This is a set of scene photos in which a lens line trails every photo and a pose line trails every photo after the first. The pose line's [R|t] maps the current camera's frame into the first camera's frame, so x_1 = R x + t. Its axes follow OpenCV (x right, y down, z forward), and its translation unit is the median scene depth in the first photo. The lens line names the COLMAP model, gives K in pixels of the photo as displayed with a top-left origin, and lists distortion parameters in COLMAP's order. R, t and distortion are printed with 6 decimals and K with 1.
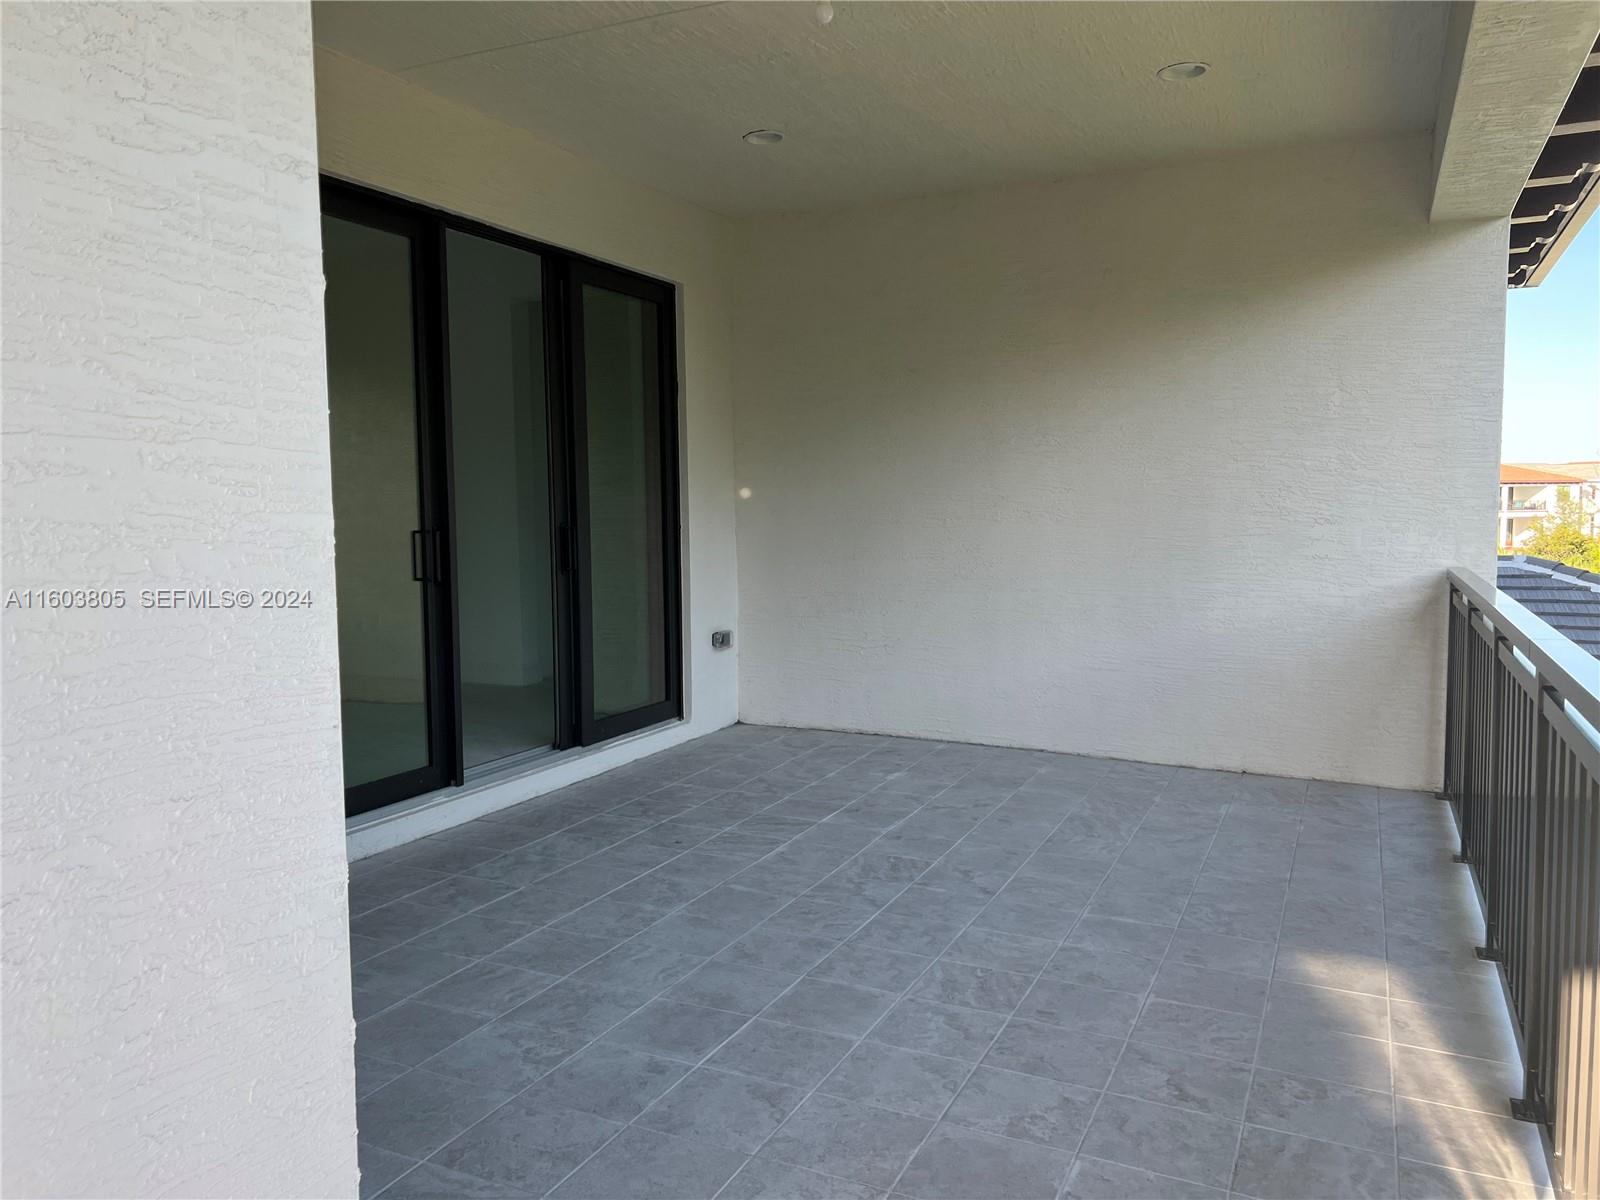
lens RADIAL K [[1198.0, 0, 806.3], [0, 1198.0, 591.0], [0, 0, 1]] dist [0.044193, -0.052362]
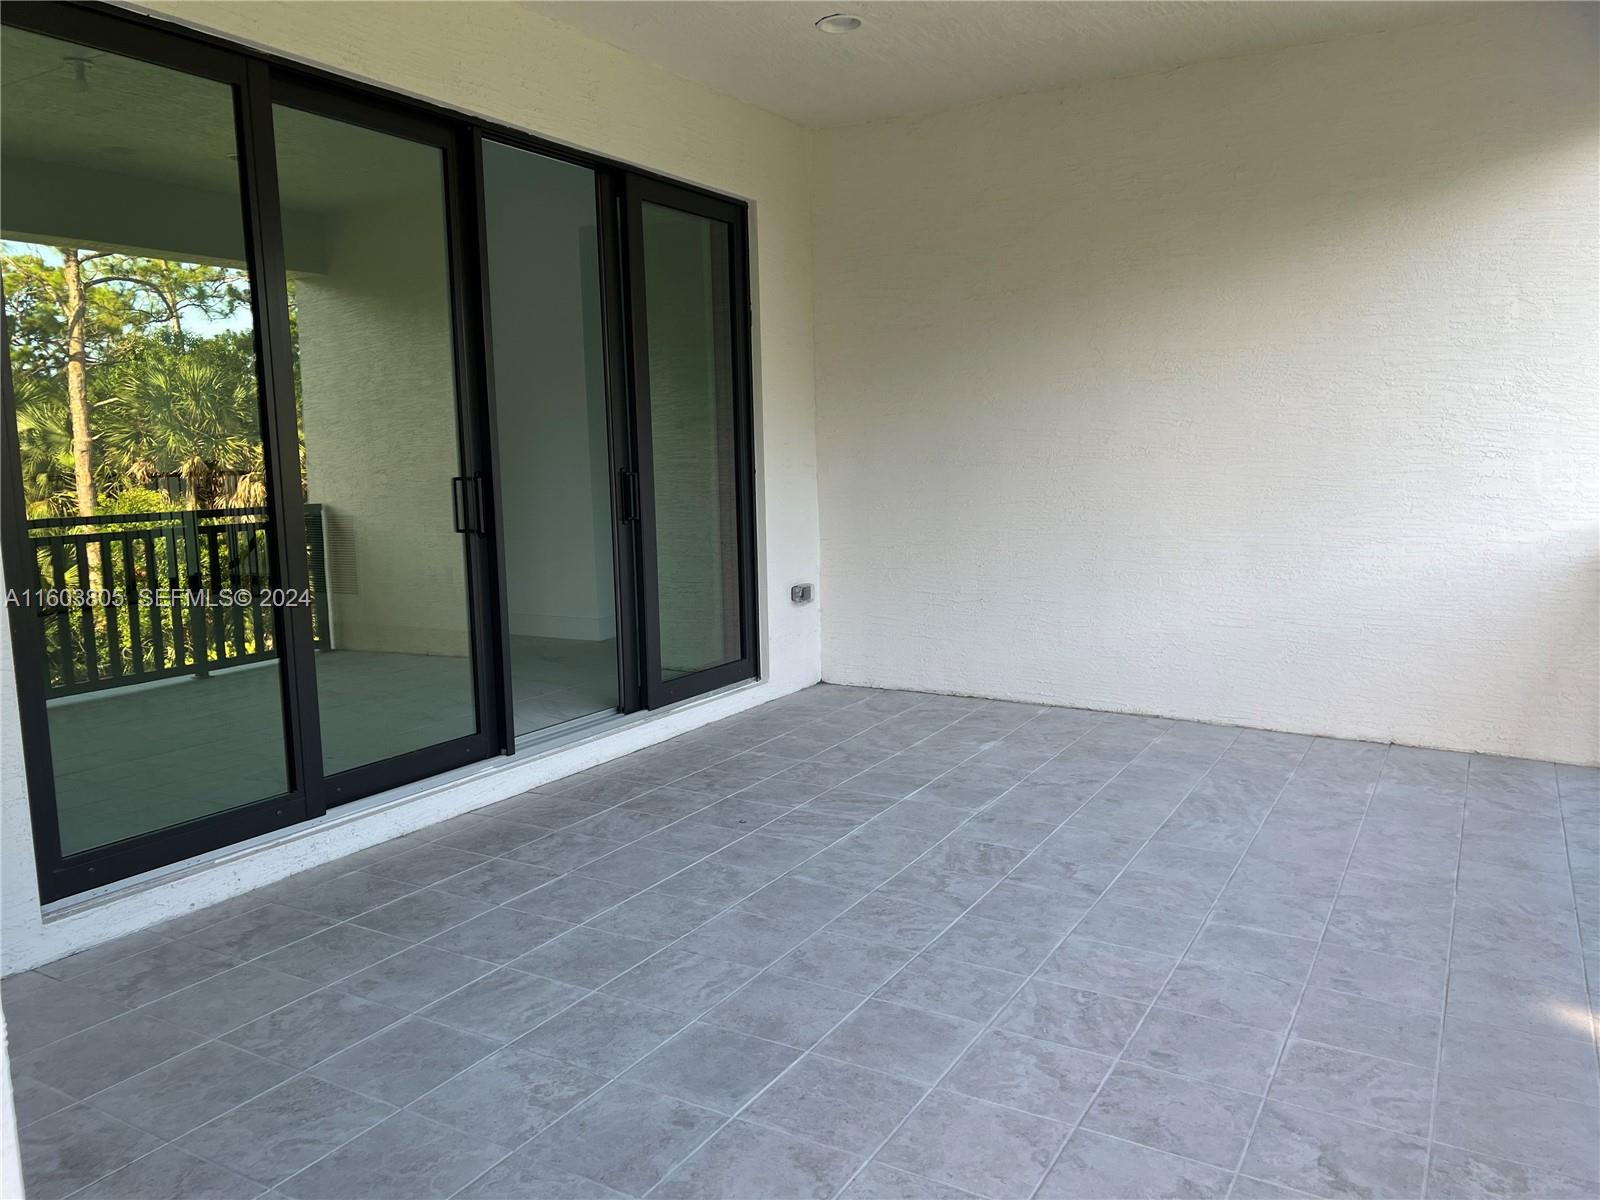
lens RADIAL K [[1198.0, 0, 806.3], [0, 1198.0, 591.0], [0, 0, 1]] dist [0.044193, -0.052362]
pose [[0.996016, -0.002160, -0.089148, 0.024012], [0.006188, 0.998971, 0.044931, -0.004021], [0.088960, -0.045304, 0.995004, 0.132417]]
